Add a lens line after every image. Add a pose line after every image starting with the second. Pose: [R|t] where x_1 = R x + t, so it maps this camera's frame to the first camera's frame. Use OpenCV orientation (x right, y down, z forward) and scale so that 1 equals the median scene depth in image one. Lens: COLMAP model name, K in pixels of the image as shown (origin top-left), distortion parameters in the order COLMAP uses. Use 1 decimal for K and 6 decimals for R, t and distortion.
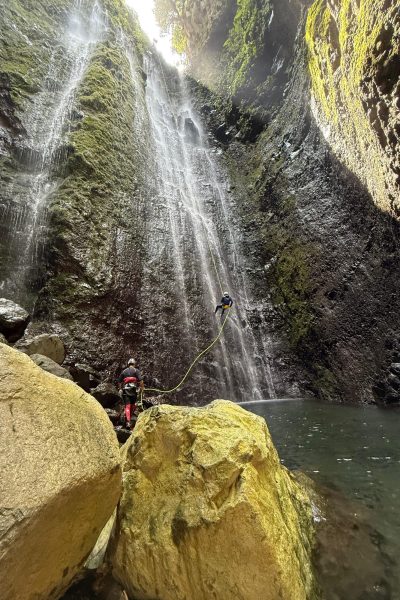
lens RADIAL K [[238.7, 0, 200.0], [0, 238.7, 298.3], [0, 0, 1]] dist [0.000929, -0.000284]
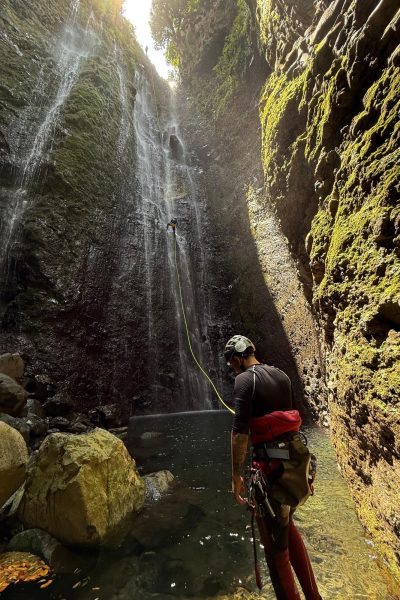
lens RADIAL K [[238.7, 0, 200.0], [0, 238.7, 298.3], [0, 0, 1]] dist [0.000929, -0.000284]
pose [[0.995043, 0.069735, 0.070896, 0.072643], [-0.069180, 0.997551, -0.010255, -0.064069], [-0.071437, 0.005300, 0.997431, -0.092575]]
